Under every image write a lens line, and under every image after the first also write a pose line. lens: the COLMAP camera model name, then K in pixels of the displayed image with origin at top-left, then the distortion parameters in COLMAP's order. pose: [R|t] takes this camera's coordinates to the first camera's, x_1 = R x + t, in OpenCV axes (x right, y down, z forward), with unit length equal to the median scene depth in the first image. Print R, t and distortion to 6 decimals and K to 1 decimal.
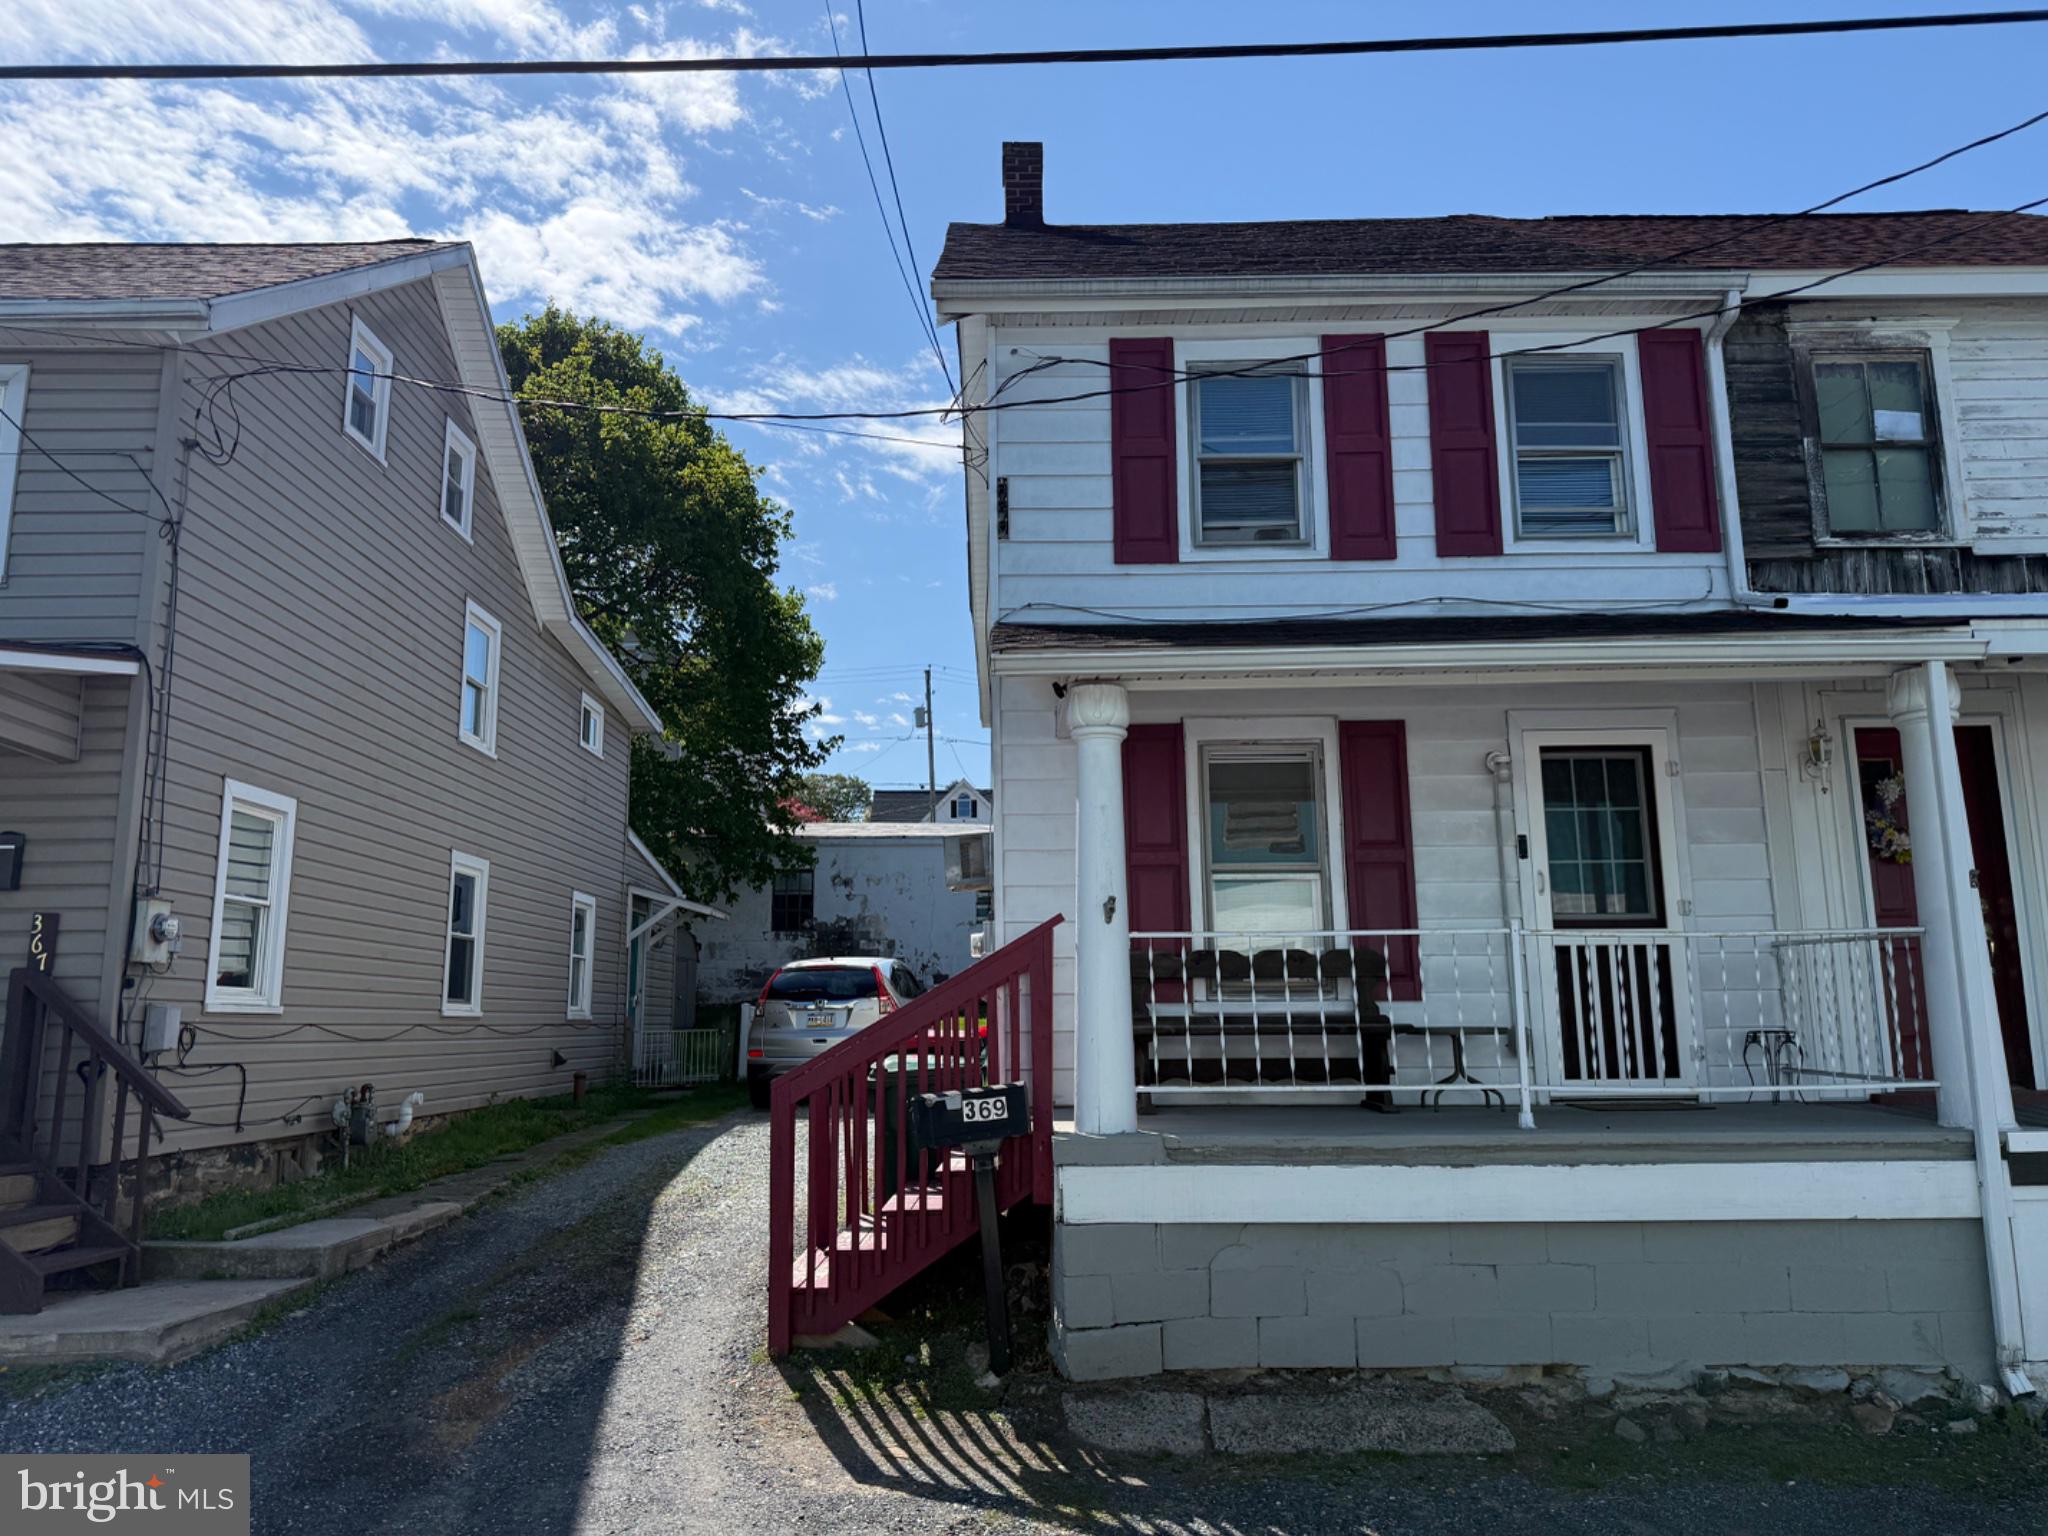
lens RADIAL K [[1433.9, 0, 1023.3], [0, 1433.9, 772.4], [0, 0, 1]] dist [0.007337, -0.009548]
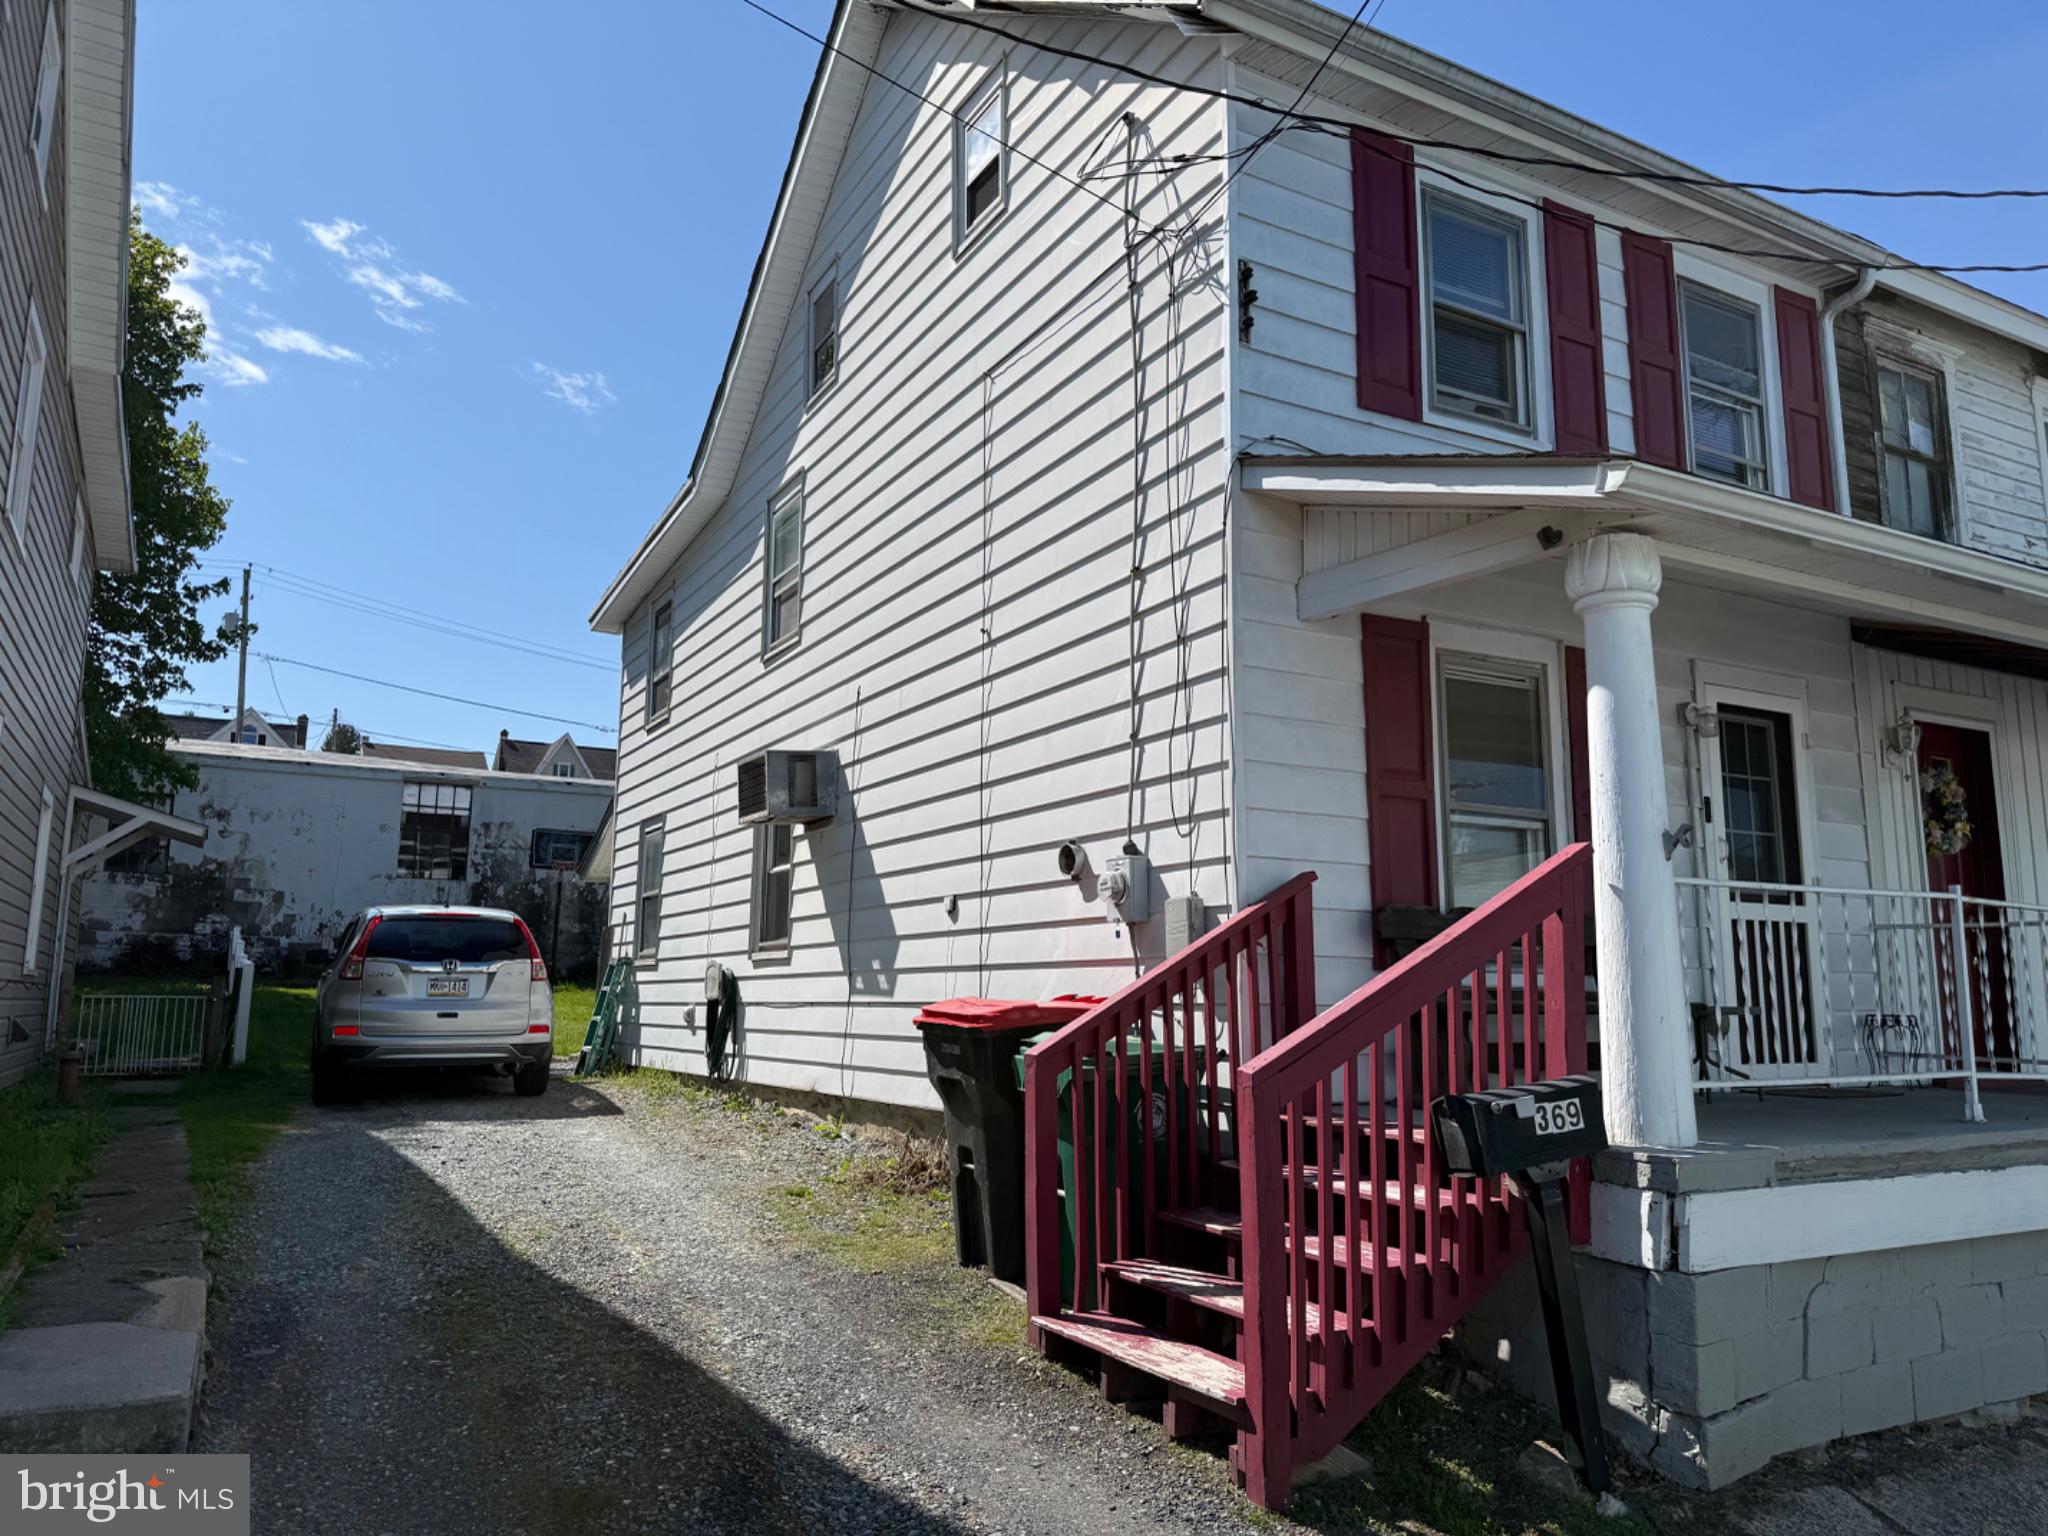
lens RADIAL K [[1433.9, 0, 1024.5], [0, 1433.9, 768.3], [0, 0, 1]] dist [0.007337, -0.009548]
pose [[0.870776, 0.093141, 0.482777, -0.446709], [-0.097750, 0.995088, -0.015669, 0.078480], [-0.481864, -0.033547, 0.875603, 0.394342]]
